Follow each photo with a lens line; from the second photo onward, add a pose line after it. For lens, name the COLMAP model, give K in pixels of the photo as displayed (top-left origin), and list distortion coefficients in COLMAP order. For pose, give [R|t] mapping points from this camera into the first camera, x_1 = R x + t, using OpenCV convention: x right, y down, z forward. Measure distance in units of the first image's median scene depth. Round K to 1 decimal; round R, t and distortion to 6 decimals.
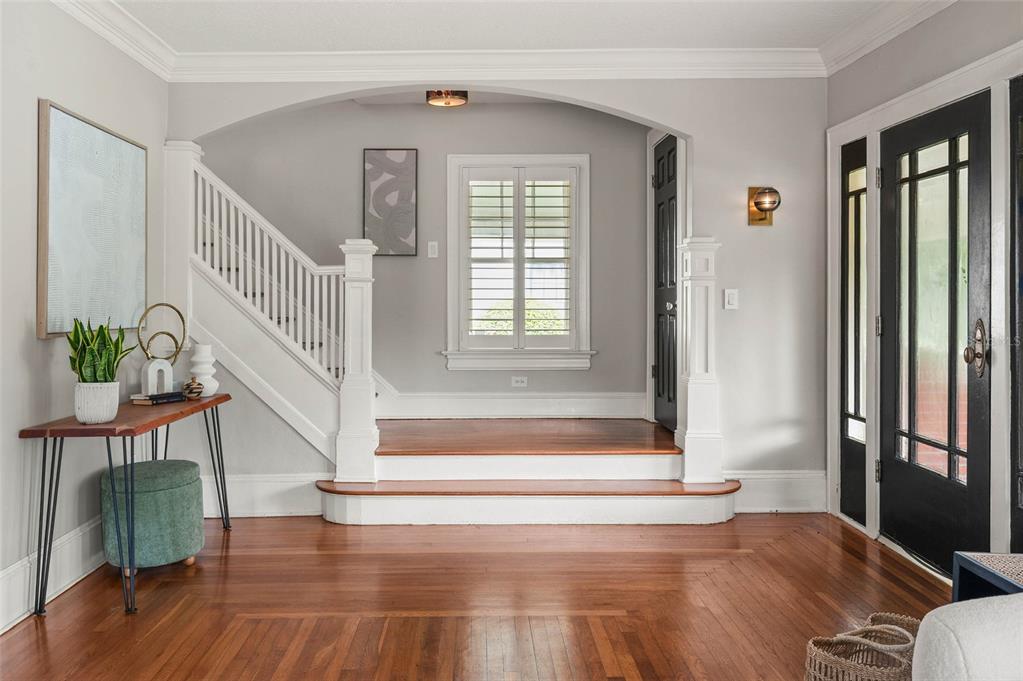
lens RADIAL K [[785.8, 0, 480.9], [0, 785.8, 313.5], [0, 0, 1]] dist [-0.002265, -0.007304]
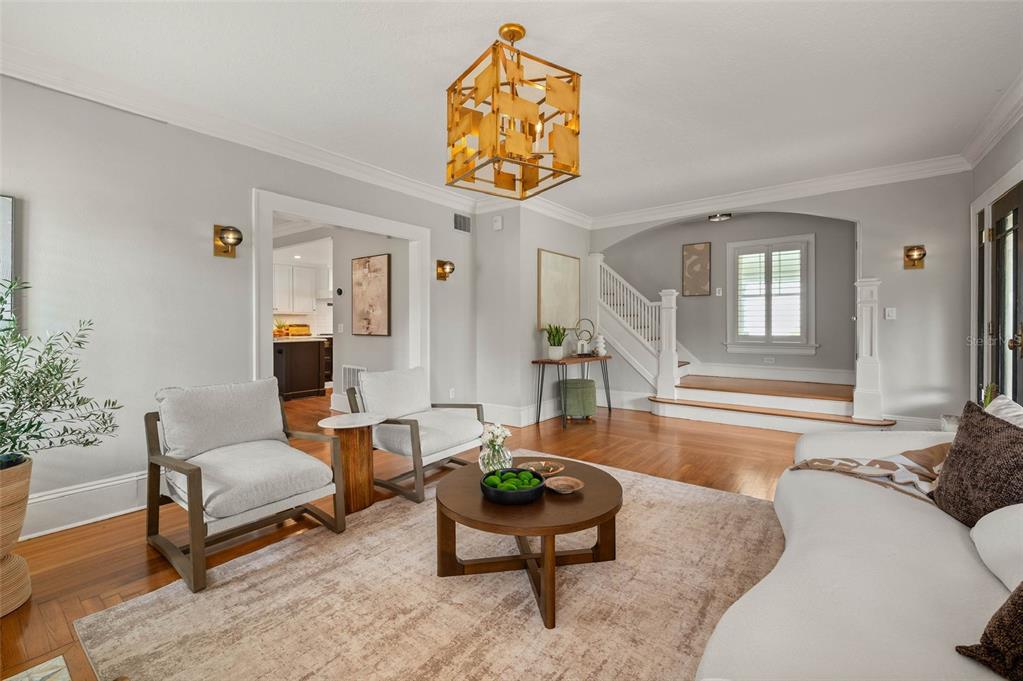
lens RADIAL K [[433.9, 0, 511.1], [0, 433.9, 335.3], [0, 0, 1]] dist [-0.001399, -0.000194]
pose [[0.793773, 0.012965, -0.608075, 0.239906], [-0.004218, 0.999866, 0.015811, 0.017288], [0.608199, -0.009985, 0.793722, -0.244802]]
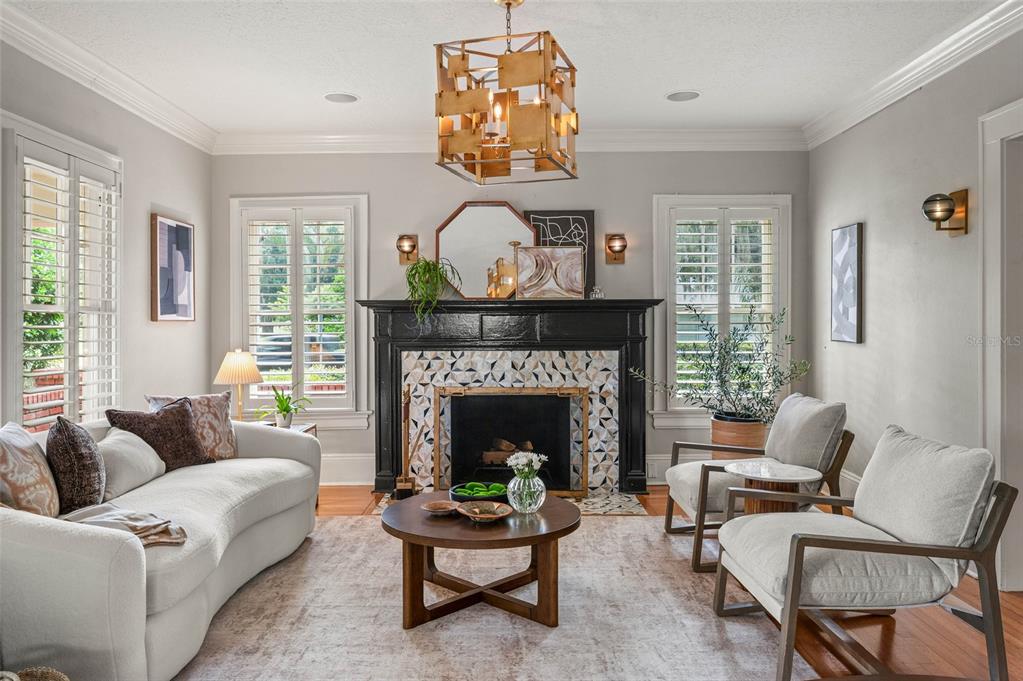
lens RADIAL K [[737.9, 0, 511.5], [0, 737.9, 324.1], [0, 0, 1]] dist [0.002202, 0.000144]
pose [[-0.999986, 0.004447, 0.002857, -0.053103], [0.004489, 0.999878, 0.014962, -0.011203], [-0.002790, 0.014975, -0.999884, 0.847587]]
